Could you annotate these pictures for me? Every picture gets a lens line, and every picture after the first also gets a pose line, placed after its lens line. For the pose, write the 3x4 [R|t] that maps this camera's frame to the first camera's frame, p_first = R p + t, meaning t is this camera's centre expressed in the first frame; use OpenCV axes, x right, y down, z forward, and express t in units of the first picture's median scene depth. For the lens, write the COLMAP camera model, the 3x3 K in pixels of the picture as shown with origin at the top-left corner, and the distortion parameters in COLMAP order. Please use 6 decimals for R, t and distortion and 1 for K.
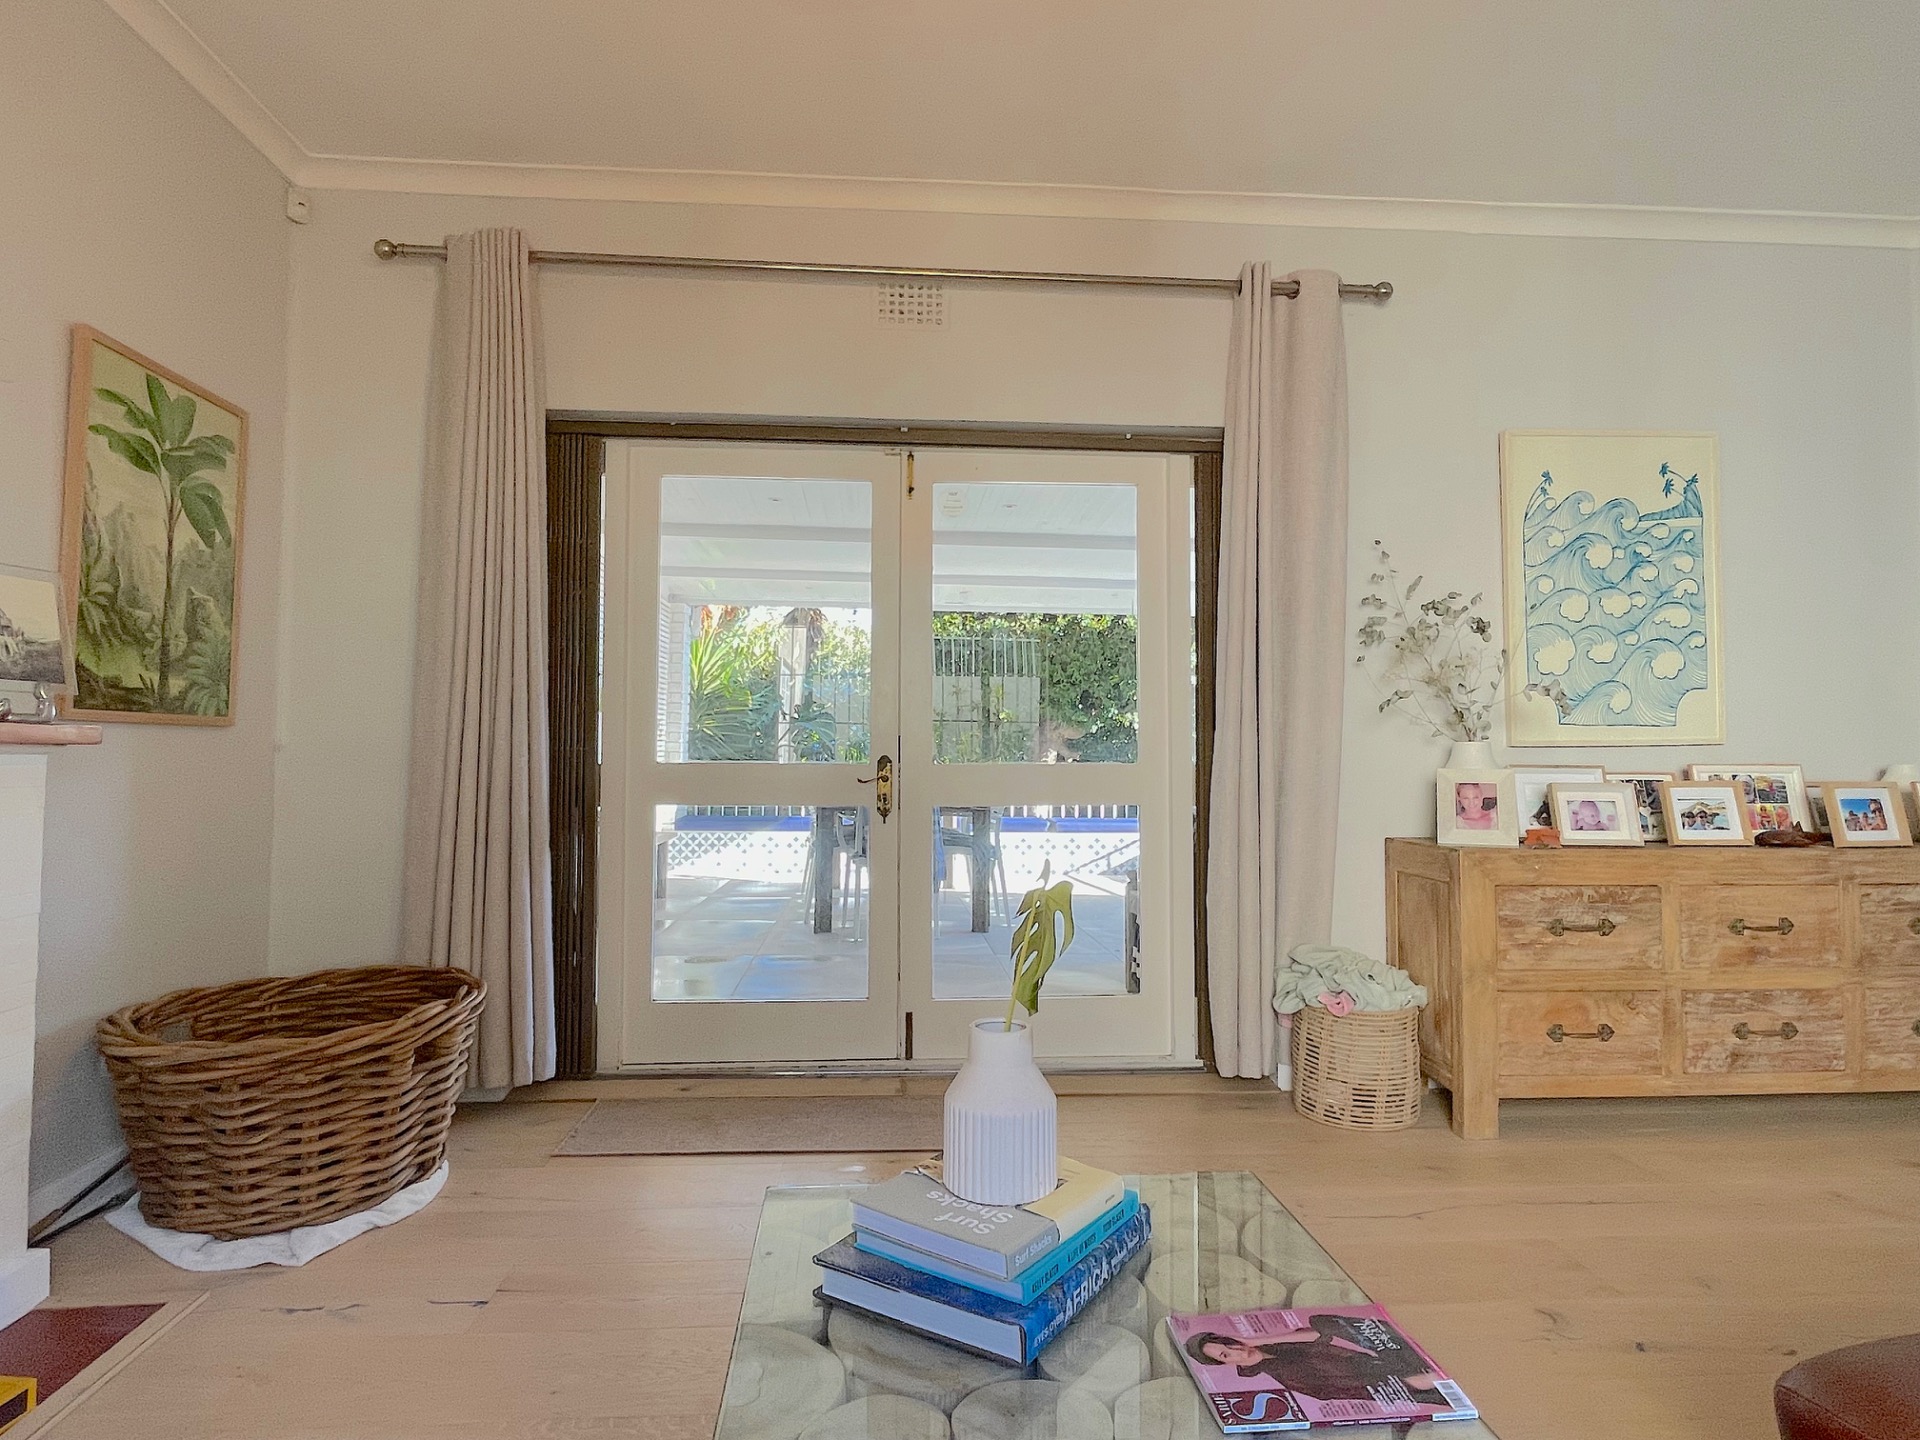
lens RADIAL K [[1073.1, 0, 957.9], [0, 1073.1, 711.4], [0, 0, 1]] dist [-0.000946, -0.001299]
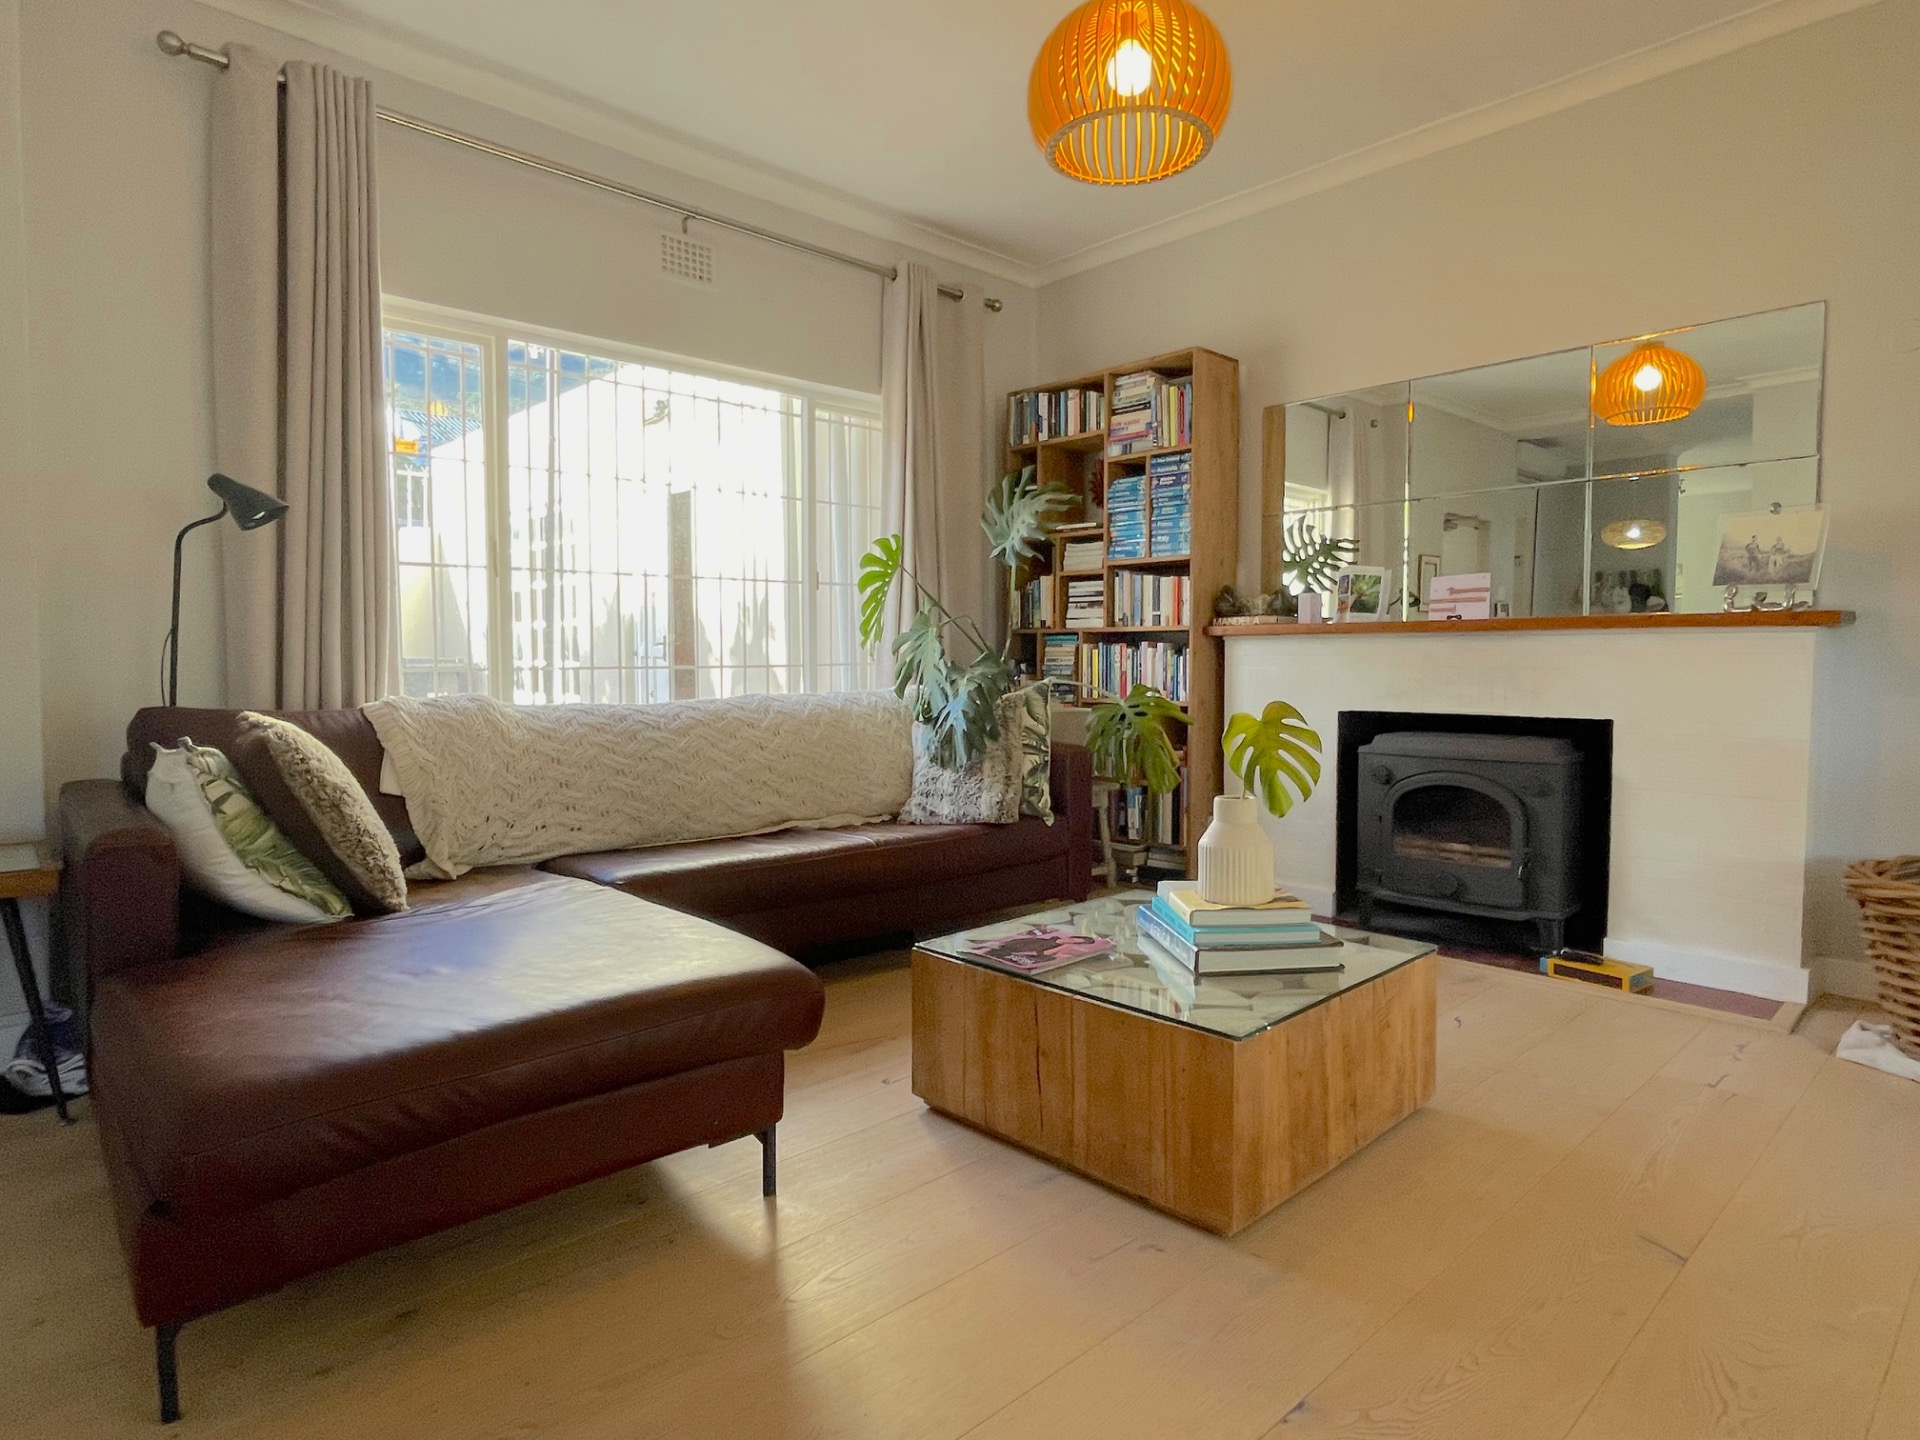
lens RADIAL K [[1073.1, 0, 957.2], [0, 1073.1, 700.6], [0, 0, 1]] dist [-0.000946, -0.001299]
pose [[-0.781642, 0.022601, -0.623318, 0.618042], [0.020858, 0.999731, 0.010093, 0.061195], [0.623379, -0.005112, -0.781903, 0.922941]]
